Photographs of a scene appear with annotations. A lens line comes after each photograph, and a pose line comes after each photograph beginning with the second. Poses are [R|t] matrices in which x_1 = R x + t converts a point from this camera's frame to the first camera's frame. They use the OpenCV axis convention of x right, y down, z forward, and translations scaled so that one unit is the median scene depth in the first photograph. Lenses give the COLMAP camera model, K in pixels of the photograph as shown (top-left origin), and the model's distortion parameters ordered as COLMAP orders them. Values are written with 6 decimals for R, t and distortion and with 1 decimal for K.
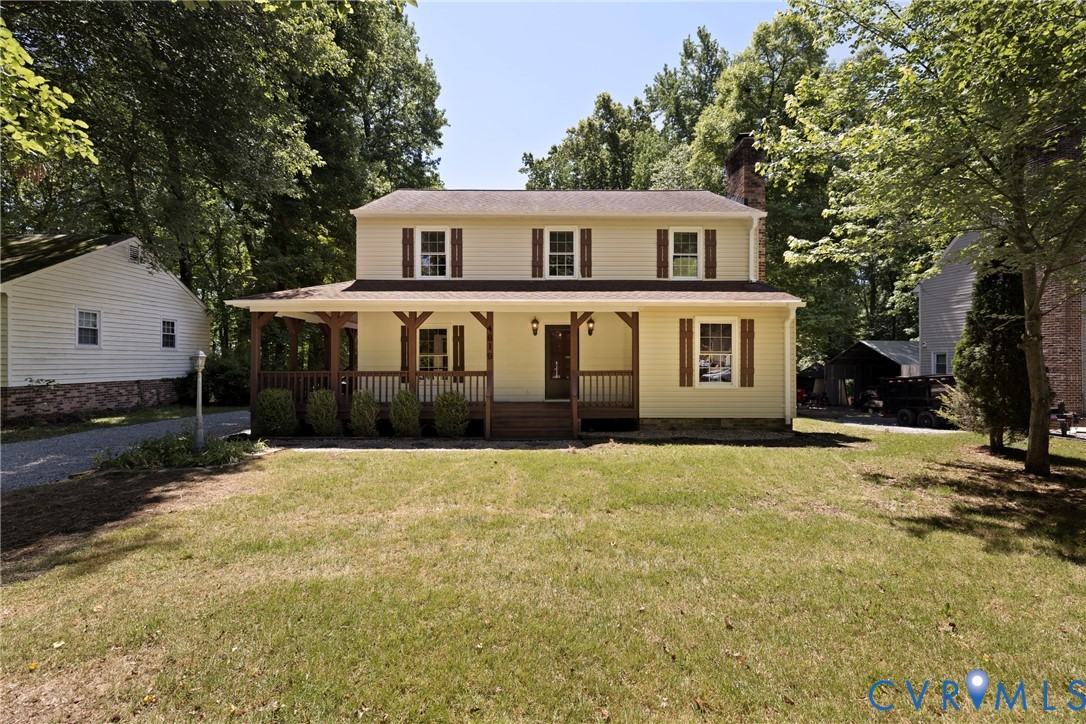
lens RADIAL K [[454.2, 0, 544.0], [0, 454.2, 361.3], [0, 0, 1]] dist [0.000527, 0.000656]
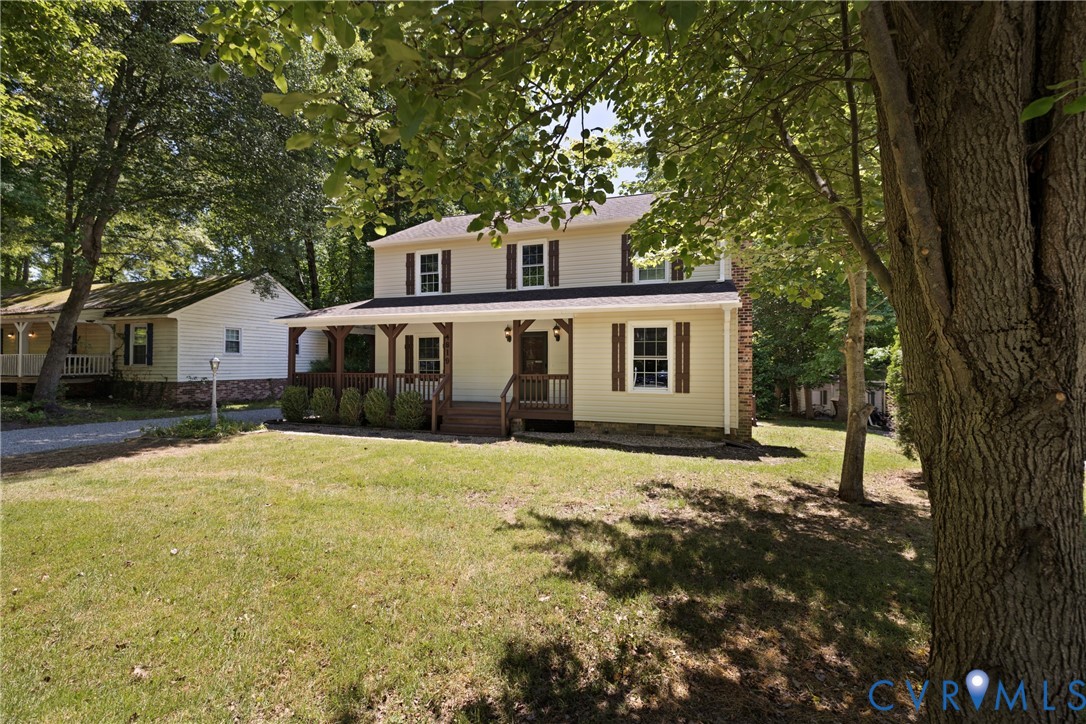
lens RADIAL K [[445.3, 0, 535.5], [0, 445.3, 361.3], [0, 0, 1]] dist [0.000626, 0.000144]
pose [[0.945946, -0.000060, -0.324325, 0.388412], [-0.002711, 0.999964, -0.008093, -0.001736], [0.324314, 0.008535, 0.945911, 0.007473]]
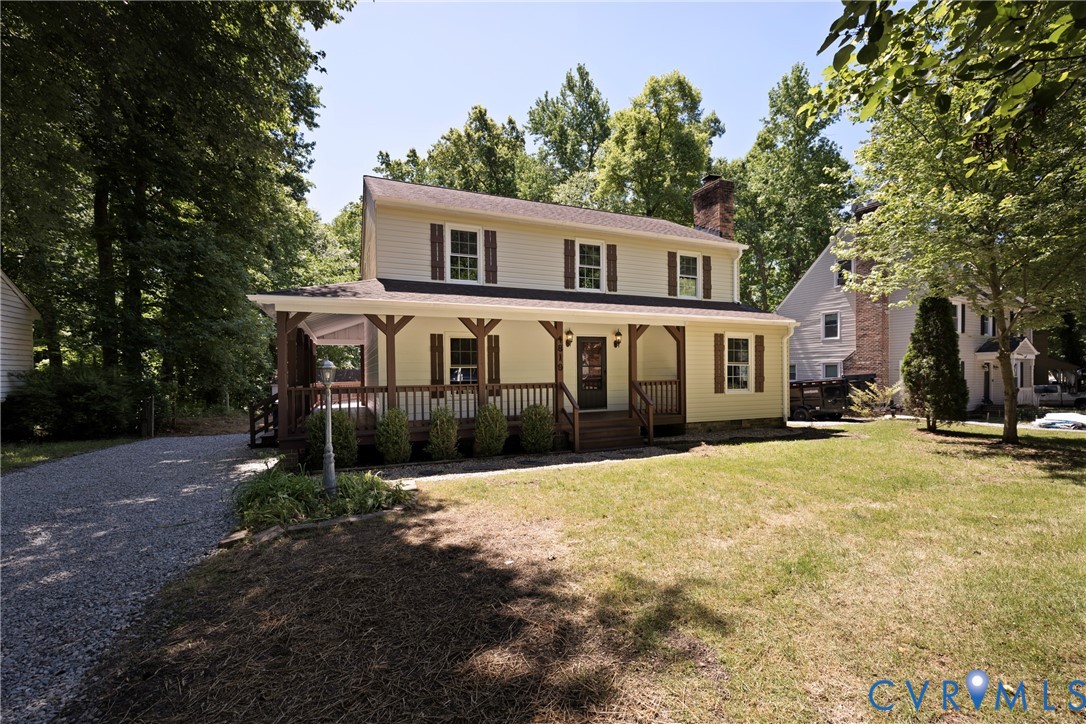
lens RADIAL K [[507.4, 0, 567.9], [0, 507.4, 363.5], [0, 0, 1]] dist [-0.000185, 0.000050]
pose [[0.908596, -0.001331, 0.417674, -0.483324], [0.009897, 0.999783, -0.018345, 0.000284], [-0.417559, 0.020802, 0.908412, -0.005725]]
